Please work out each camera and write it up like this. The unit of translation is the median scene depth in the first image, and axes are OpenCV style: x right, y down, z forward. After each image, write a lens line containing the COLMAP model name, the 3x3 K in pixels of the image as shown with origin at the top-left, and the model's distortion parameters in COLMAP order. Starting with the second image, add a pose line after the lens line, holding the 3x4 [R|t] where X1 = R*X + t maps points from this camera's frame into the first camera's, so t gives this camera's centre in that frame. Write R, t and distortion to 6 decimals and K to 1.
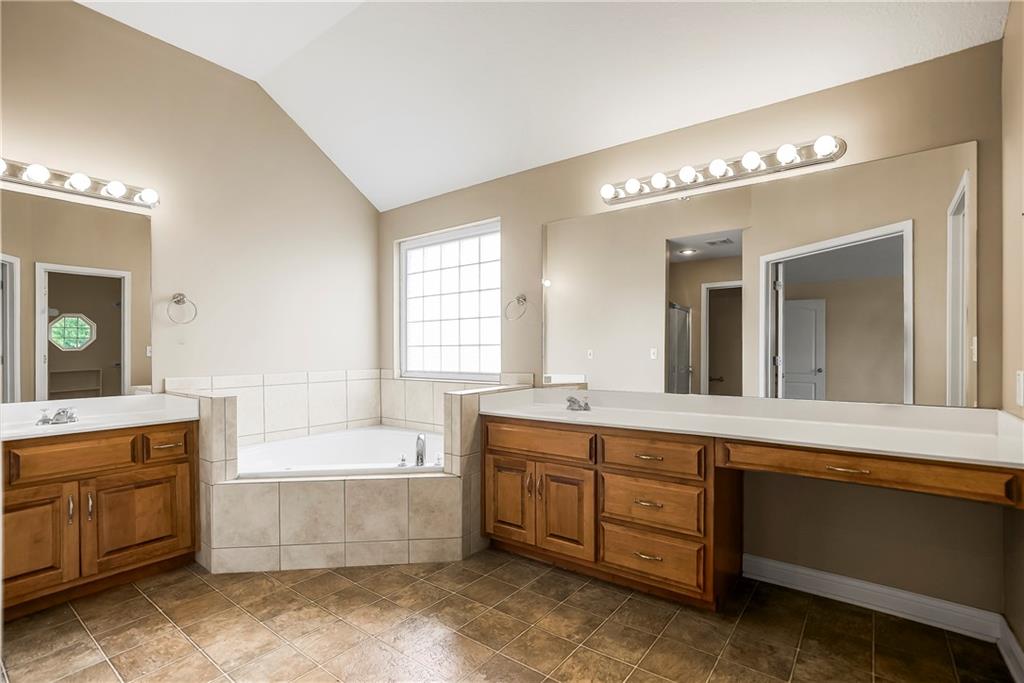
lens RADIAL K [[482.8, 0, 510.2], [0, 482.8, 347.3], [0, 0, 1]] dist [-0.037414, 0.022215]
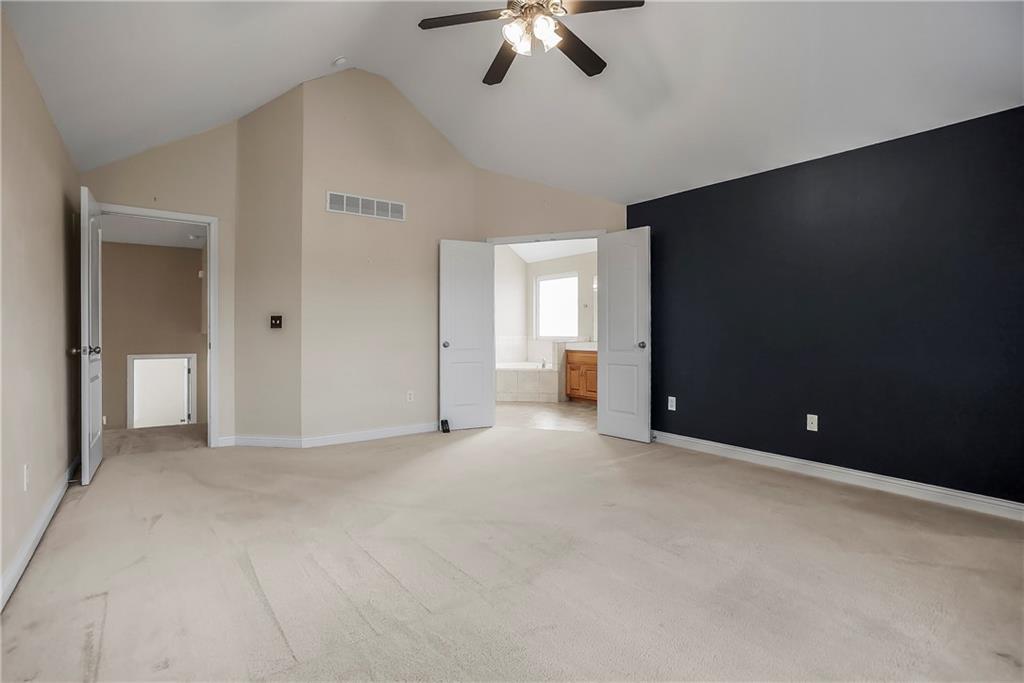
lens RADIAL K [[482.8, 0, 510.2], [0, 482.8, 347.3], [0, 0, 1]] dist [-0.037414, 0.022215]
pose [[0.962845, 0.011988, -0.269790, 0.401739], [-0.002048, 0.999310, 0.037098, 0.029096], [0.270048, -0.035167, 0.962204, -1.830665]]
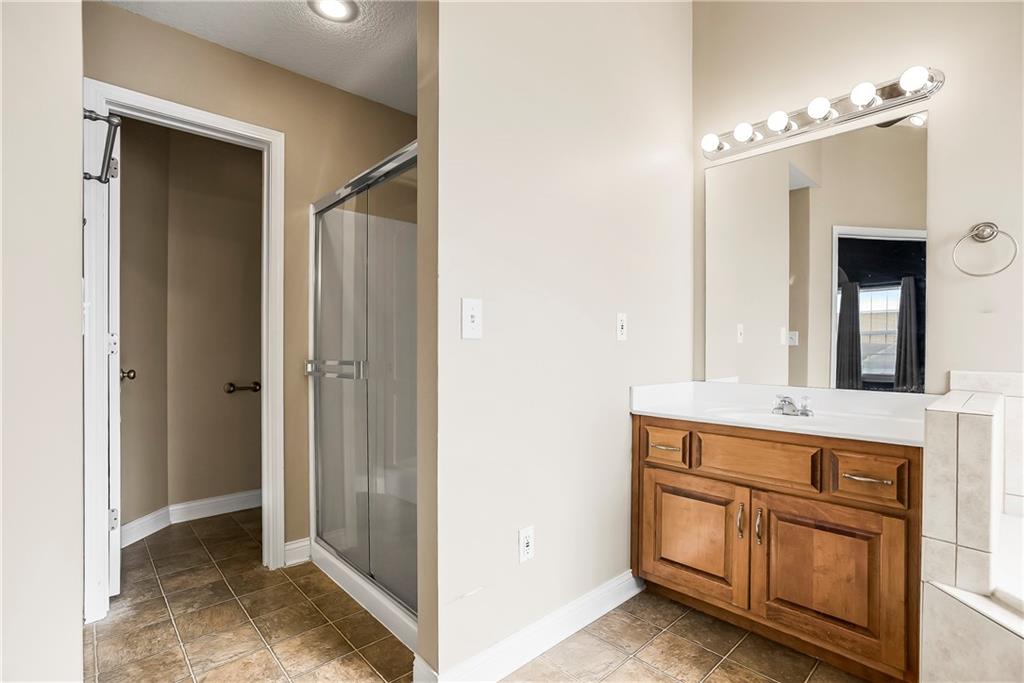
lens RADIAL K [[482.8, 0, 510.2], [0, 482.8, 347.3], [0, 0, 1]] dist [-0.037414, 0.022215]
pose [[-0.176090, 0.005144, -0.984361, -0.047479], [0.002249, 0.999986, 0.004823, 0.035238], [0.984372, -0.001364, -0.176099, 0.640949]]
